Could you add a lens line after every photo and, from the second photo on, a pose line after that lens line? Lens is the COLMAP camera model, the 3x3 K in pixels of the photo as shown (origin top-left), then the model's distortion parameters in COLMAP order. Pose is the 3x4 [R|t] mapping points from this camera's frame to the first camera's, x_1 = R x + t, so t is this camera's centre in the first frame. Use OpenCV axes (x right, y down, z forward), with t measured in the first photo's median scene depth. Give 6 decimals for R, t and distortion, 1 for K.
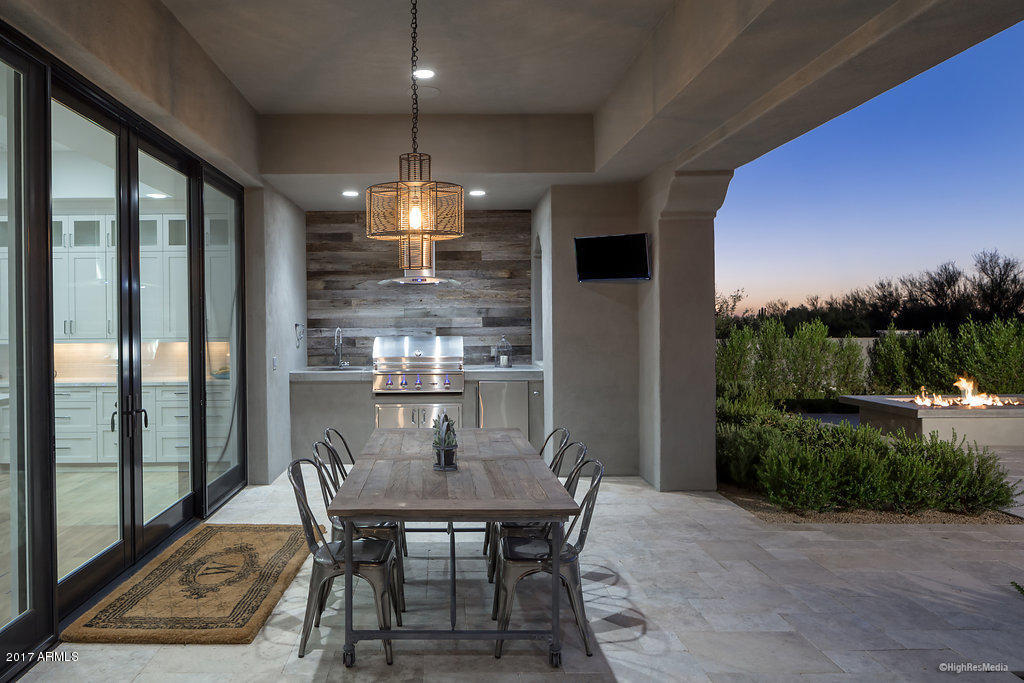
lens RADIAL K [[729.2, 0, 510.2], [0, 729.2, 329.0], [0, 0, 1]] dist [0.003223, 0.000610]
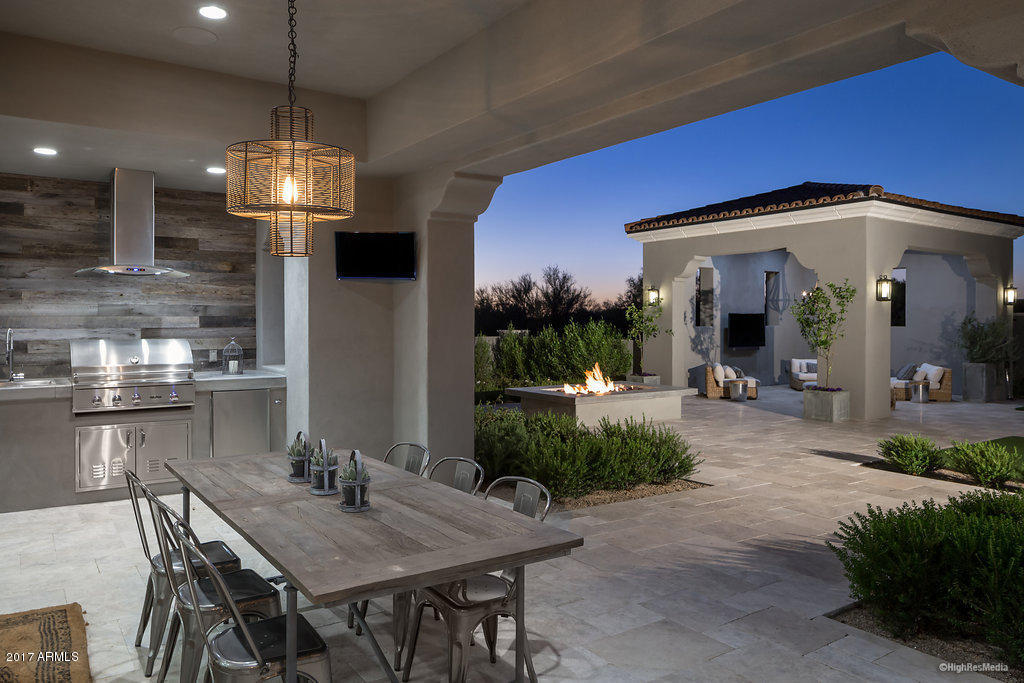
lens RADIAL K [[696.1, 0, 512.3], [0, 696.1, 324.1], [0, 0, 1]] dist [0.001807, -0.001468]
pose [[0.859410, 0.004512, 0.511266, -0.148067], [-0.001467, 0.999979, -0.006358, -0.002371], [-0.511284, 0.004714, 0.859399, 0.114396]]
